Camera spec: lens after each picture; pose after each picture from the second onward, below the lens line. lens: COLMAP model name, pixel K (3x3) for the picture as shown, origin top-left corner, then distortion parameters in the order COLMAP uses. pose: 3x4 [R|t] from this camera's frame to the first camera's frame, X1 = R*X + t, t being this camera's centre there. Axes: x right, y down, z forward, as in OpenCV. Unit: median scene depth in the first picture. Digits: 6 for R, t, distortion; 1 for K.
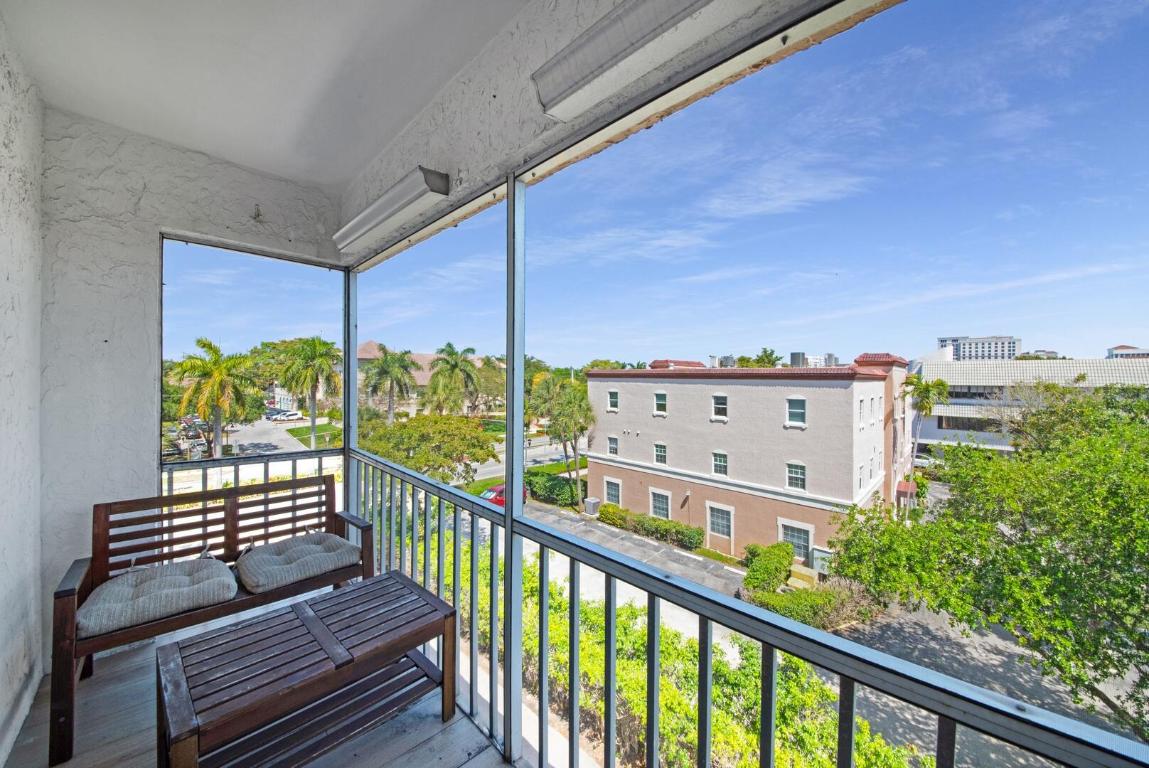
lens RADIAL K [[402.3, 0, 570.9], [0, 402.3, 381.3], [0, 0, 1]] dist [-0.026066, -0.000433]
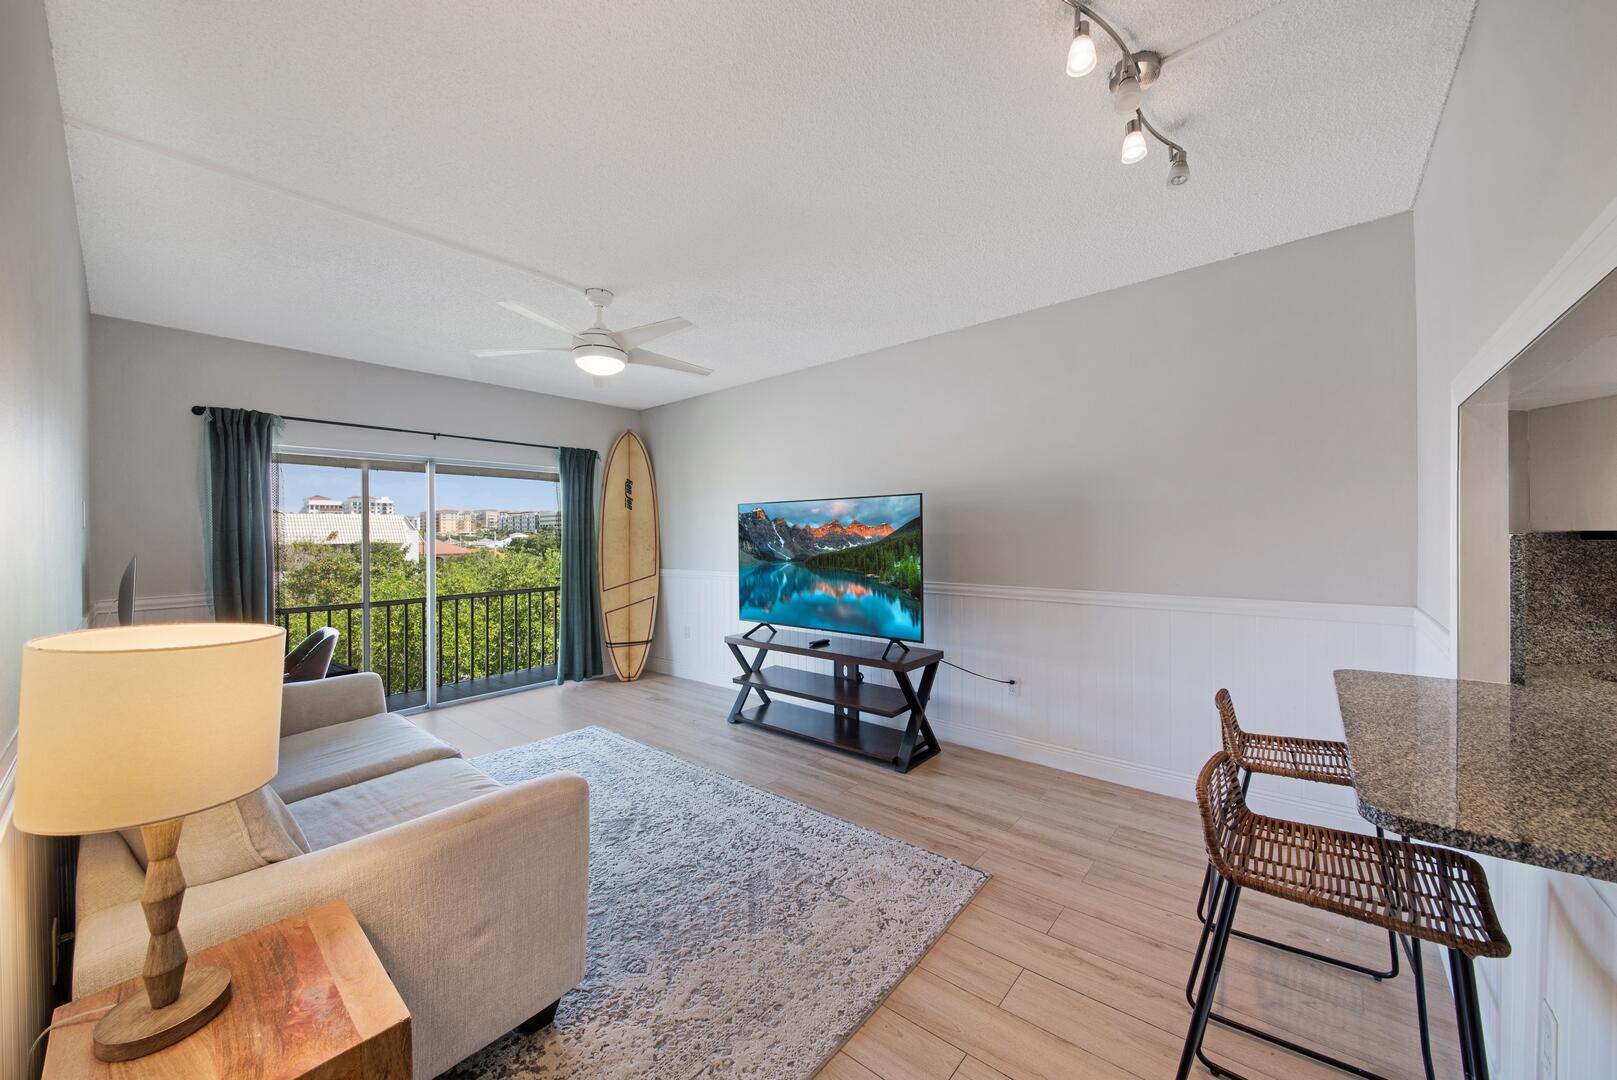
lens RADIAL K [[606.7, 0, 832.6], [0, 606.7, 533.3], [0, 0, 1]] dist [-0.001849, -0.000155]
pose [[-0.118888, -0.008221, 0.992874, -0.267826], [0.017400, 0.999795, 0.010362, -0.004395], [-0.992755, 0.018508, -0.118720, -0.092707]]
